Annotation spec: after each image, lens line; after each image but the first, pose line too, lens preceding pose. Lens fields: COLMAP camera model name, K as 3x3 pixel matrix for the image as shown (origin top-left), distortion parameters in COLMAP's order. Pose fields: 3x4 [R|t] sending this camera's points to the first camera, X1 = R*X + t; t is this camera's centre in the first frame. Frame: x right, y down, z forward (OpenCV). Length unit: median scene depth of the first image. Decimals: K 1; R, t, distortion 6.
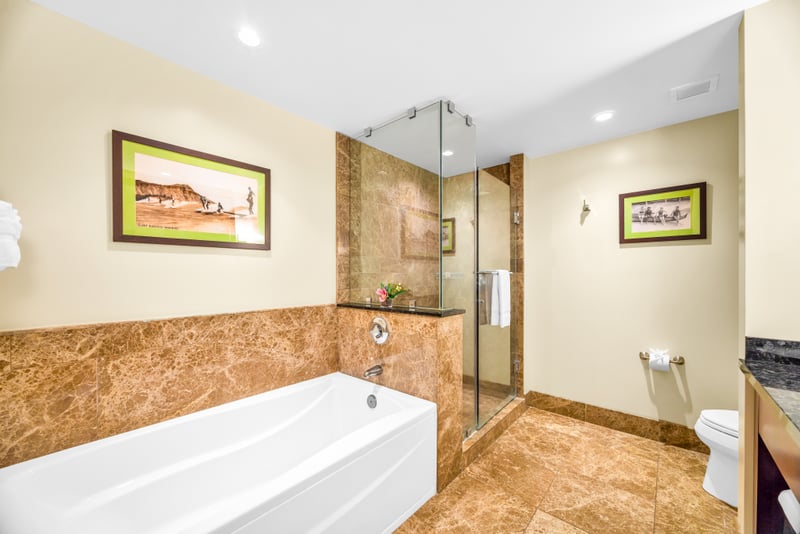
lens RADIAL K [[306.9, 0, 401.2], [0, 306.9, 275.2], [0, 0, 1]] dist [-0.005466, -0.000048]
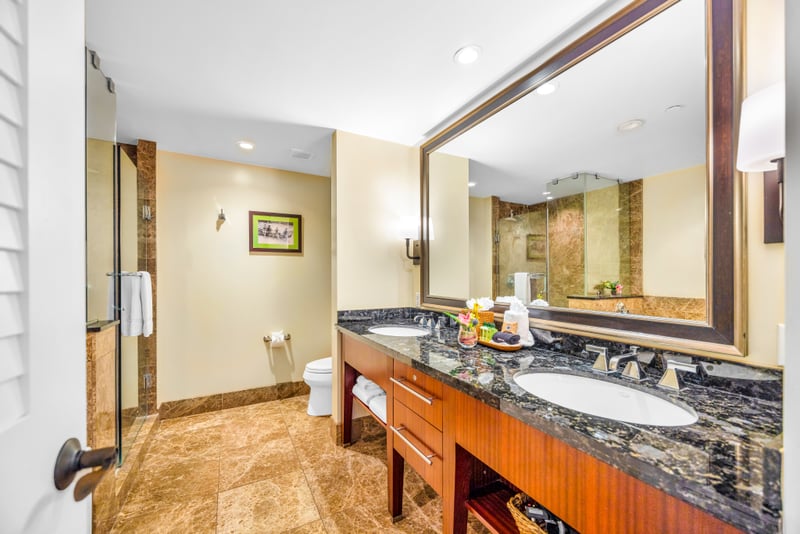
lens RADIAL K [[306.9, 0, 405.3], [0, 306.9, 274.7], [0, 0, 1]] dist [-0.005466, -0.000048]
pose [[0.334267, 0.004357, 0.942468, -0.249731], [0.002014, 0.999984, -0.005337, -0.002229], [-0.942476, 0.003682, 0.334253, 0.006686]]
